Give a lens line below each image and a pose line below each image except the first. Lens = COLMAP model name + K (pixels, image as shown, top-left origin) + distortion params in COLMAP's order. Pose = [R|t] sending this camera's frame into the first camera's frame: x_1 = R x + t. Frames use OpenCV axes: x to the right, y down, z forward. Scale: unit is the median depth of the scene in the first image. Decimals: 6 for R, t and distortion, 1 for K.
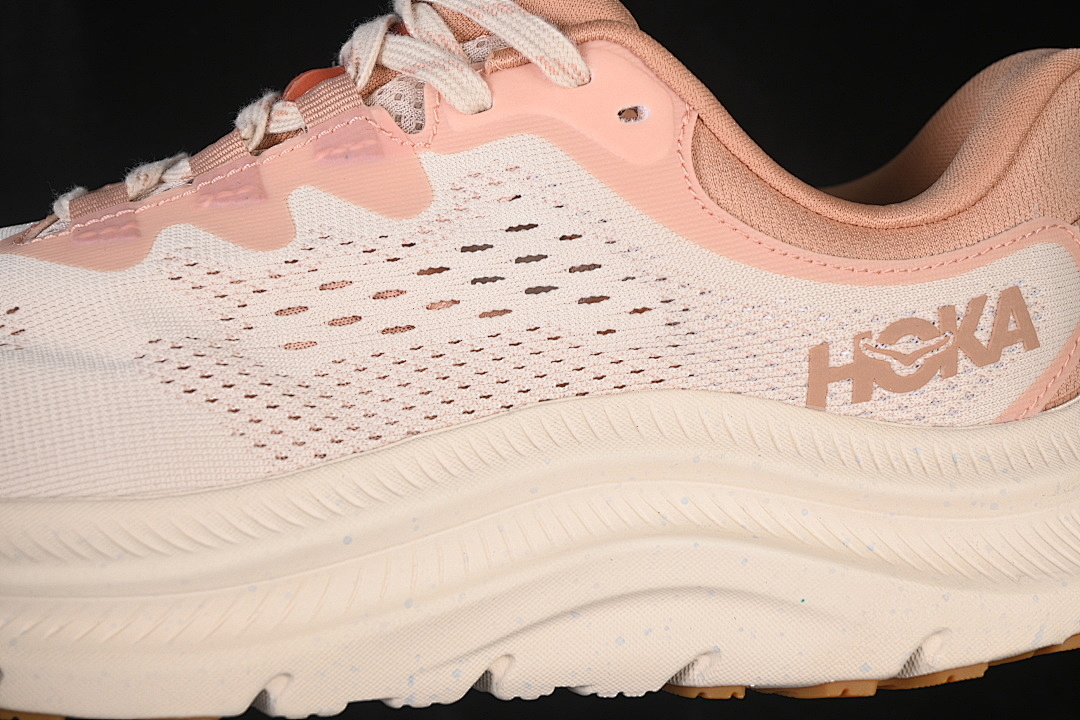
lens RADIAL K [[2370.7, 0, 546.6], [0, 2370.7, 355.6], [0, 0, 1]] dist [-0.079074, 0.000000]
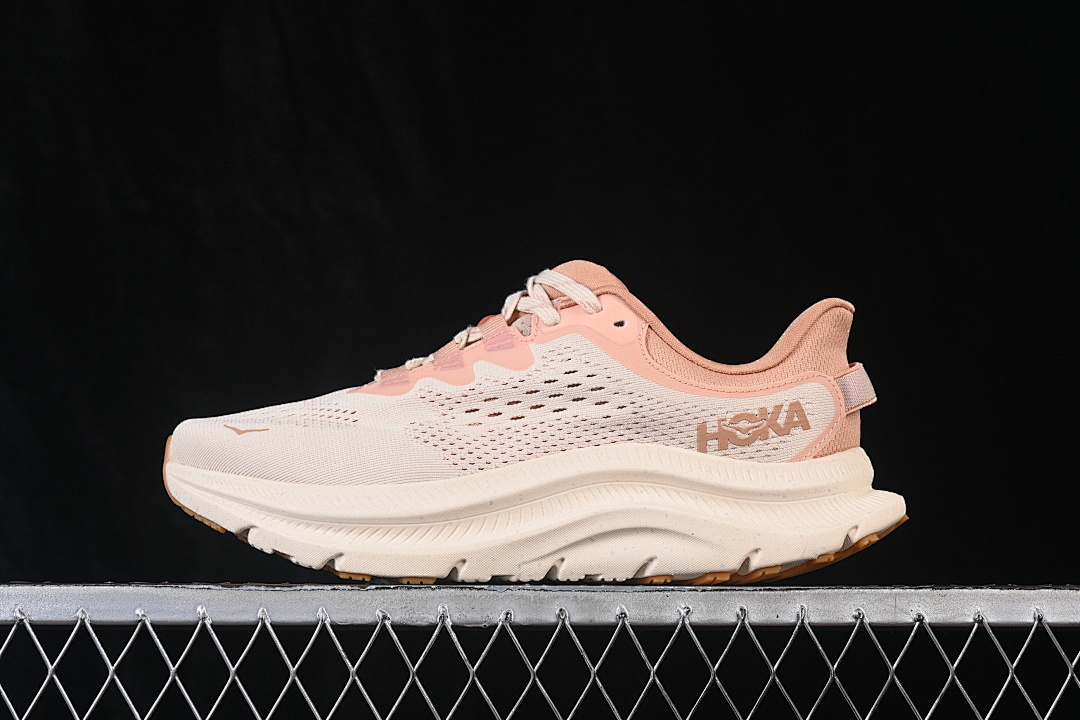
lens RADIAL K [[2370.7, 0, 542.3], [0, 2370.7, 361.1], [0, 0, 1]] dist [-0.079074, 0.000000]
pose [[0.988659, -0.015563, -0.149367, 0.302437], [-0.013562, 0.981298, -0.192014, 0.372633], [0.149562, 0.191862, 0.969959, -1.221320]]
